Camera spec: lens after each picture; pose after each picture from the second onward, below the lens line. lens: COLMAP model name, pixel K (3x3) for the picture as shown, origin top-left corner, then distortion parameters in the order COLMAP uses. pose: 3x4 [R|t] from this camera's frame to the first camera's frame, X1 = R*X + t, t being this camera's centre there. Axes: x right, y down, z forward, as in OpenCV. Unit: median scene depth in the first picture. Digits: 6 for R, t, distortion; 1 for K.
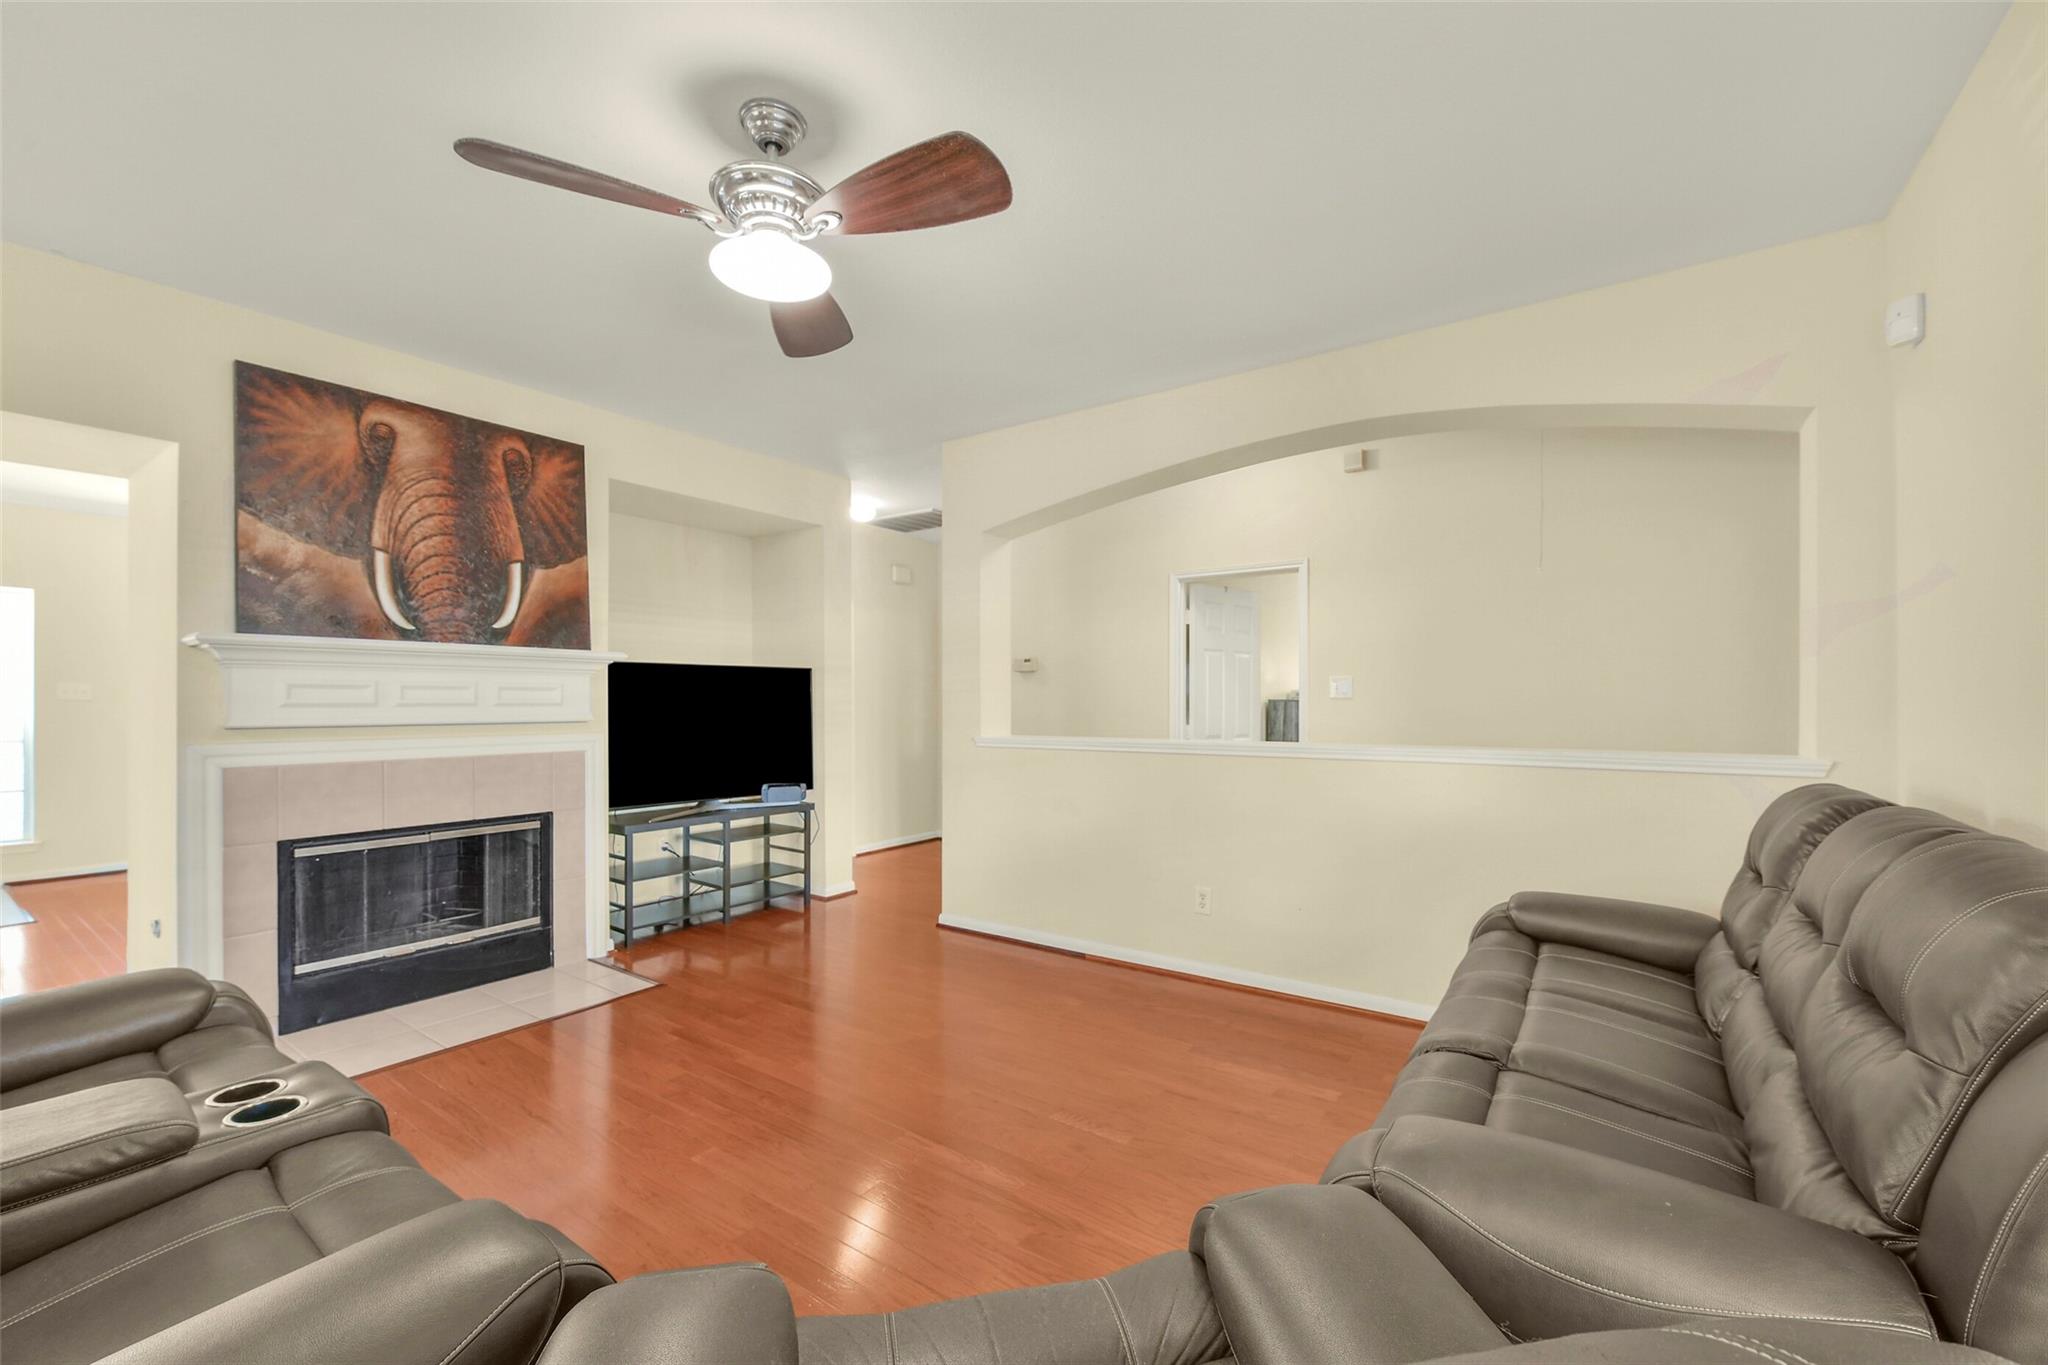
lens RADIAL K [[833.0, 0, 1022.9], [0, 833.0, 703.0], [0, 0, 1]] dist [0.000627, 0.000009]
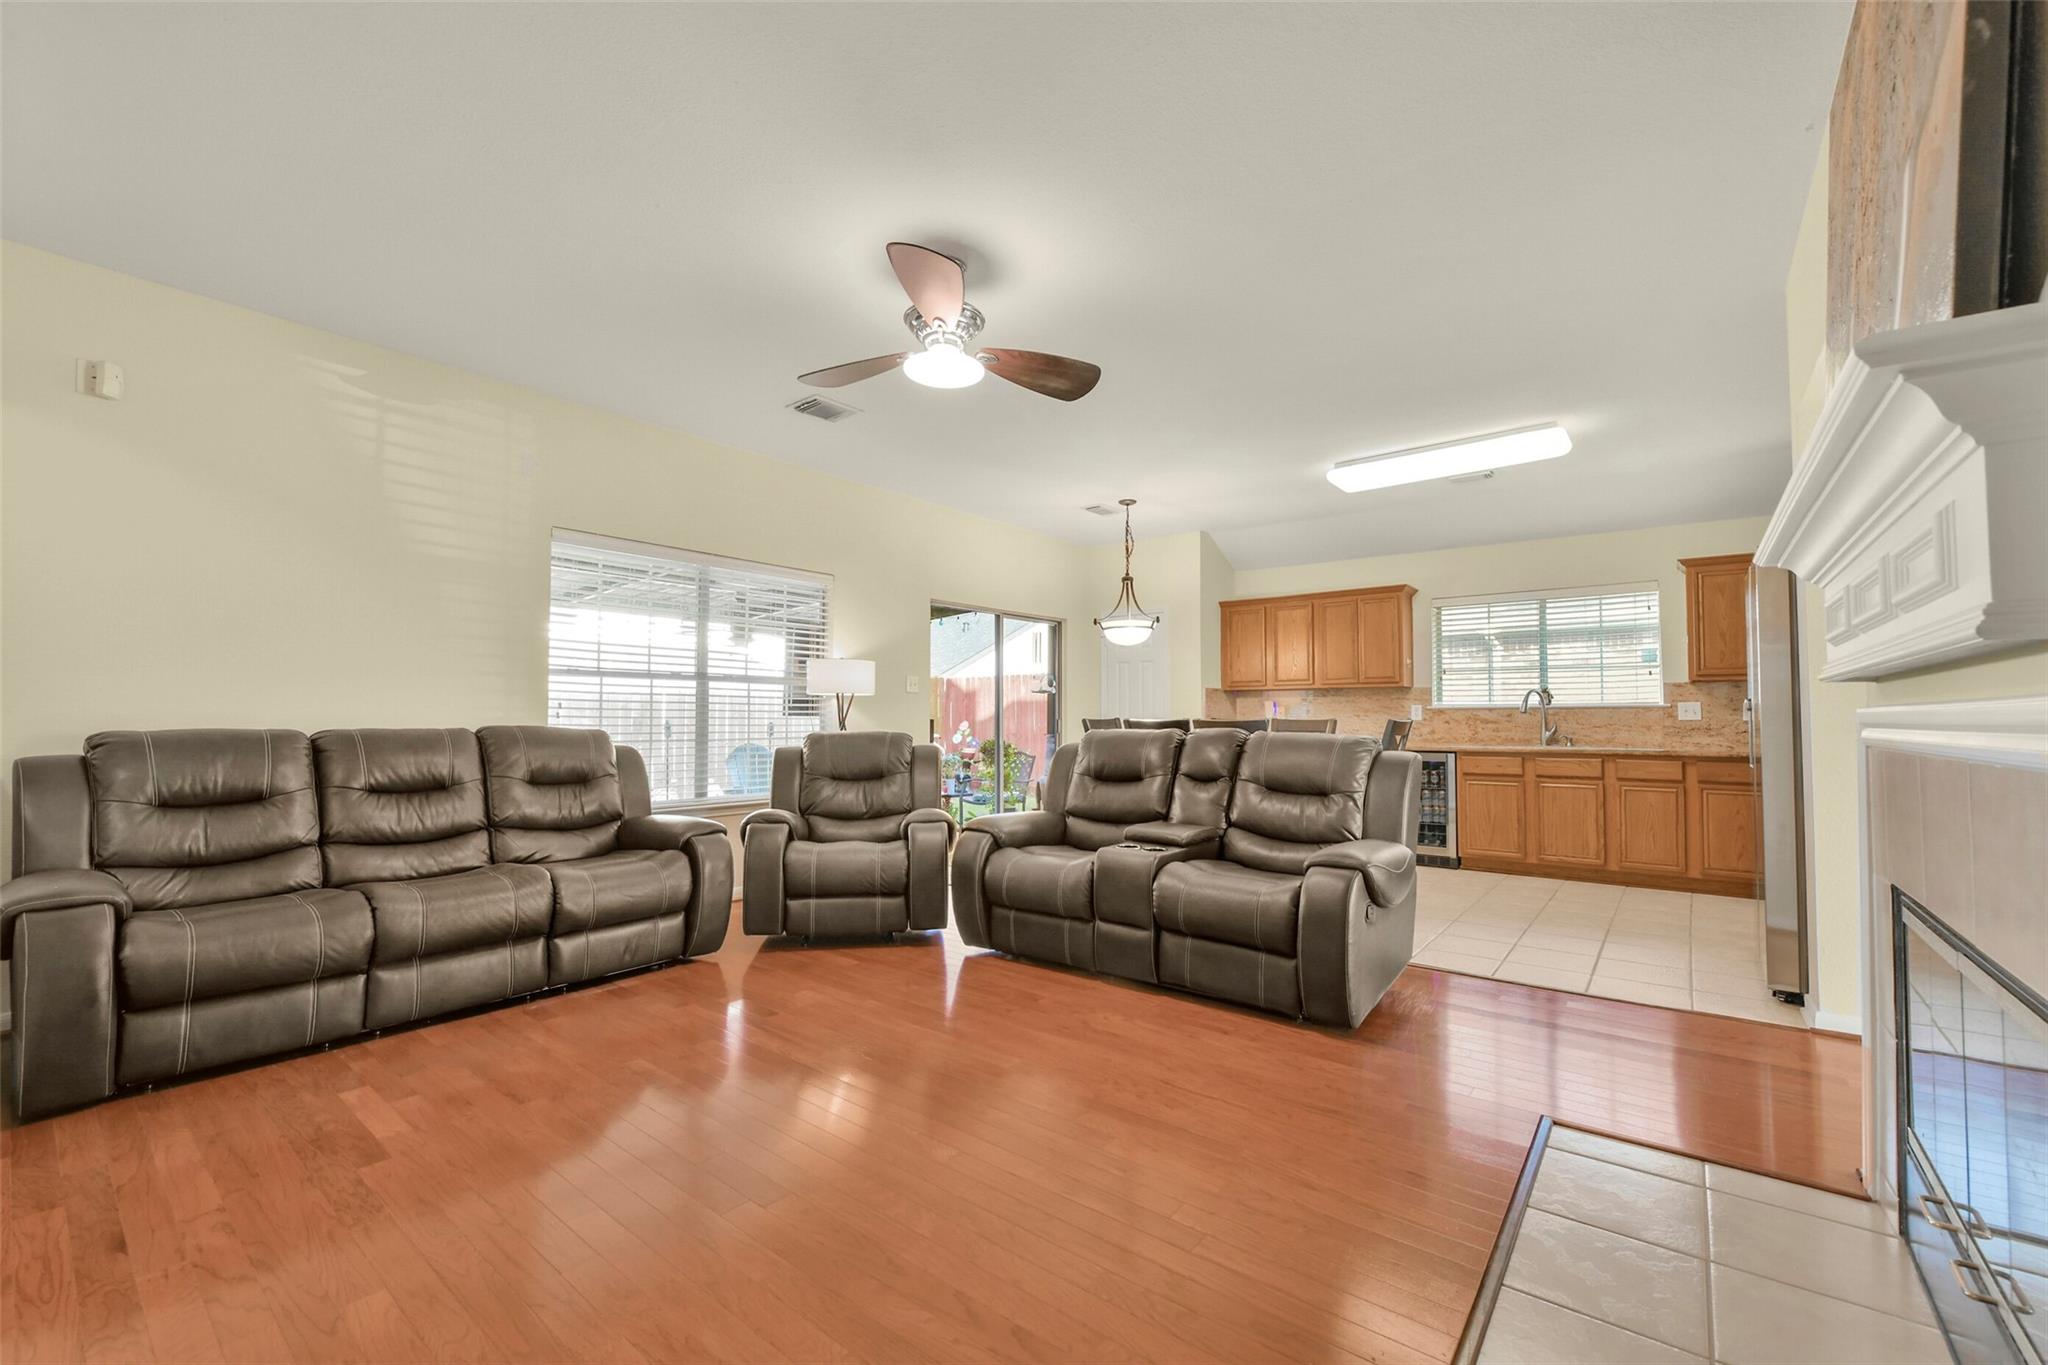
lens RADIAL K [[830.9, 0, 1028.0], [0, 830.9, 686.0], [0, 0, 1]] dist [-0.006202, -0.000247]
pose [[-0.999037, 0.000079, 0.043885, -0.291675], [-0.001616, 0.999254, -0.038586, 0.047723], [-0.043856, -0.038620, -0.998291, 1.370311]]
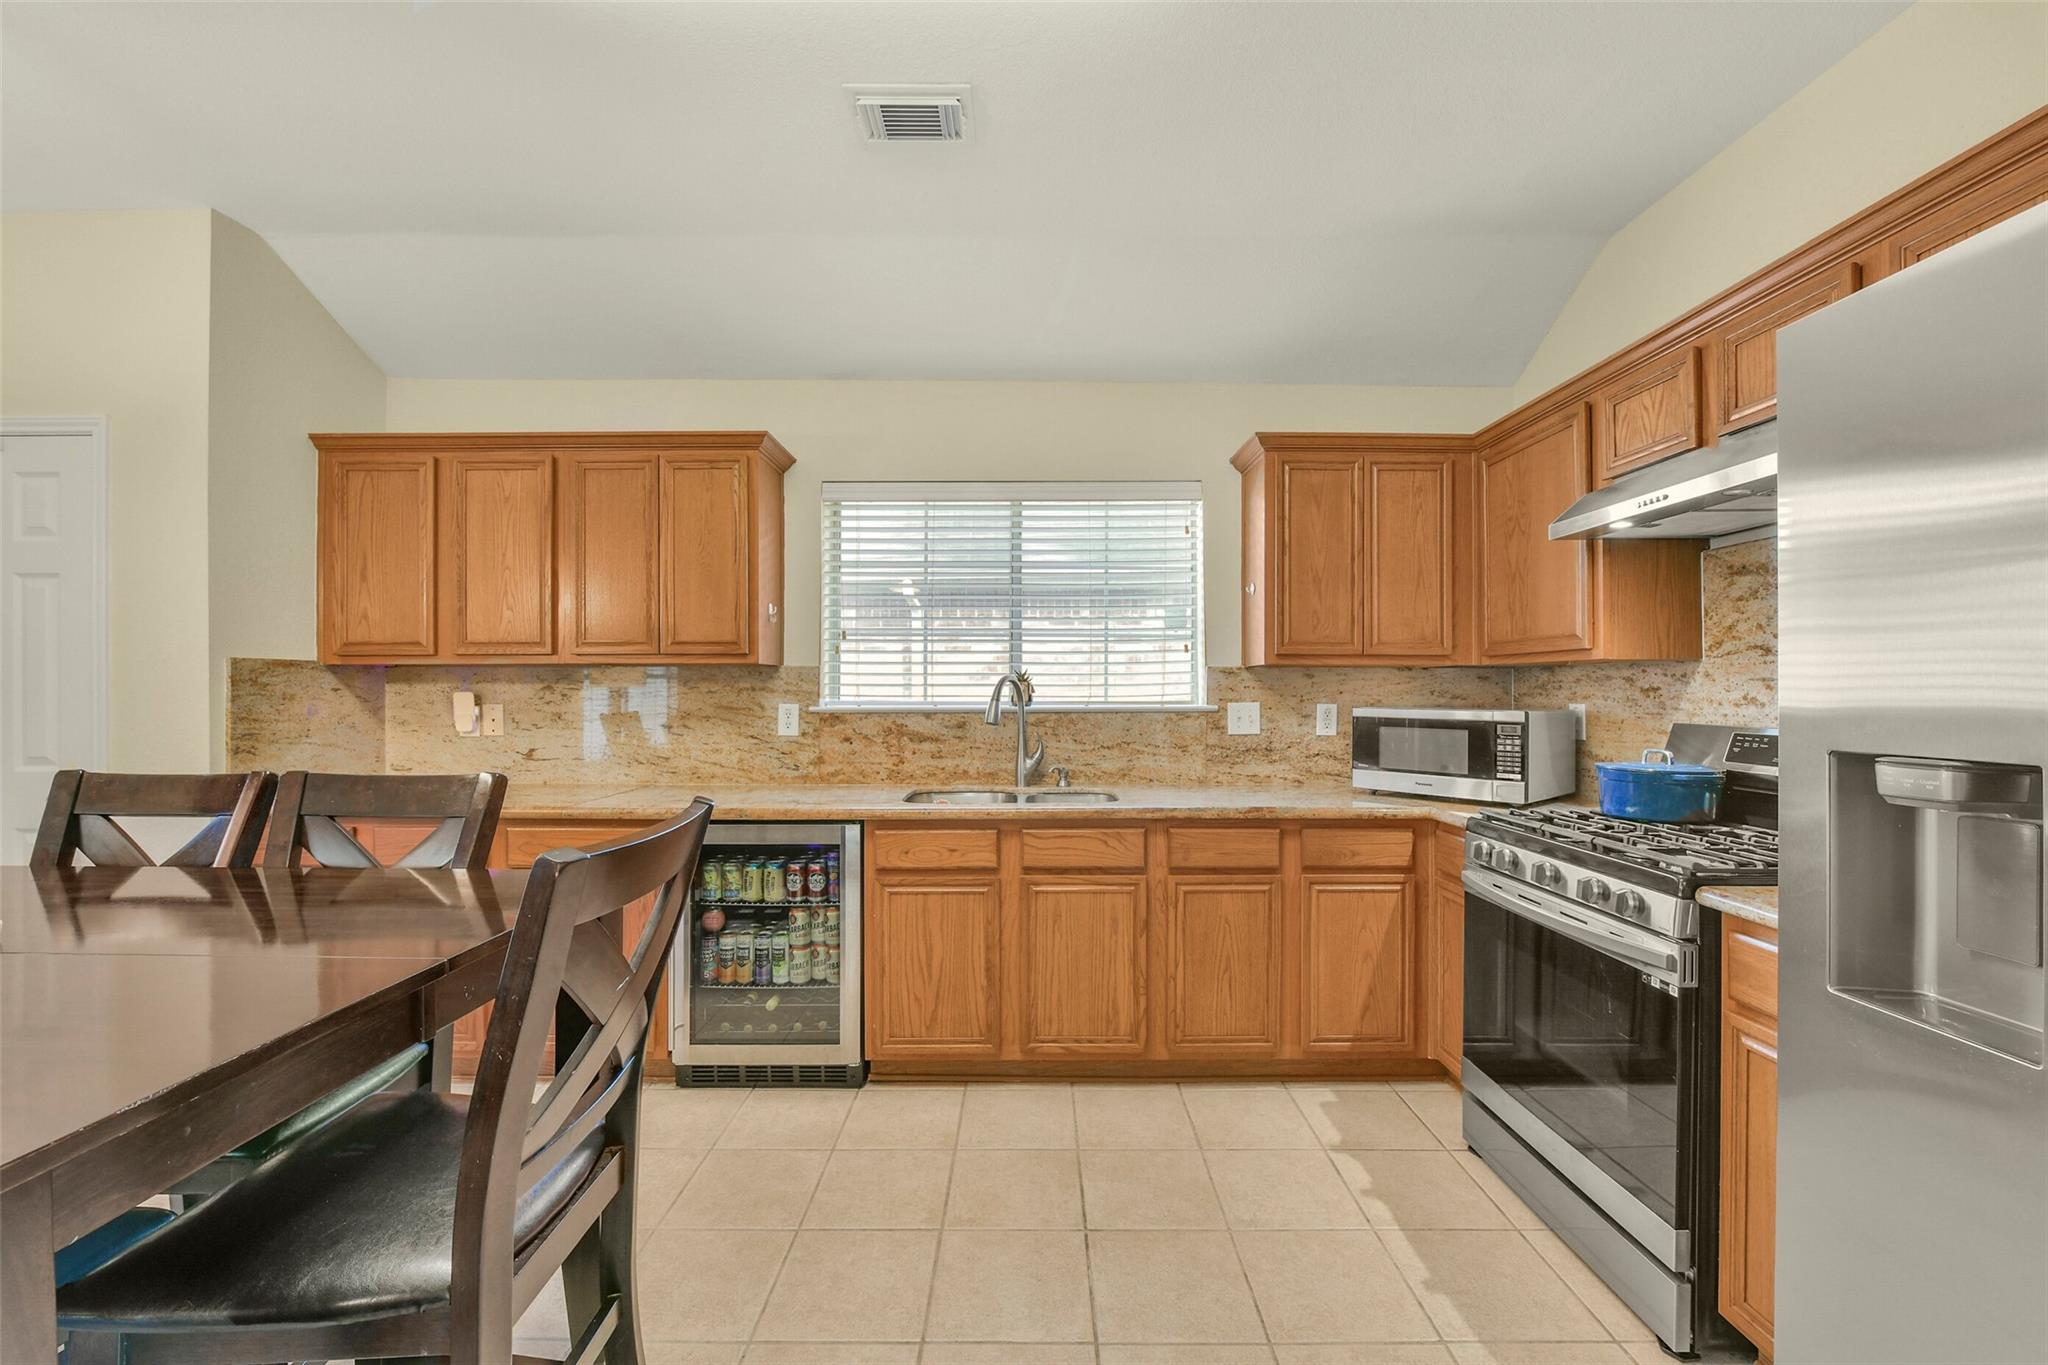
lens RADIAL K [[830.9, 0, 1028.0], [0, 830.9, 686.0], [0, 0, 1]] dist [-0.006202, -0.000247]
pose [[-0.810597, -0.000117, -0.585604, -0.766497], [0.000297, 1.000000, -0.000610, -0.000408], [0.585604, -0.000669, -0.810597, 0.342863]]
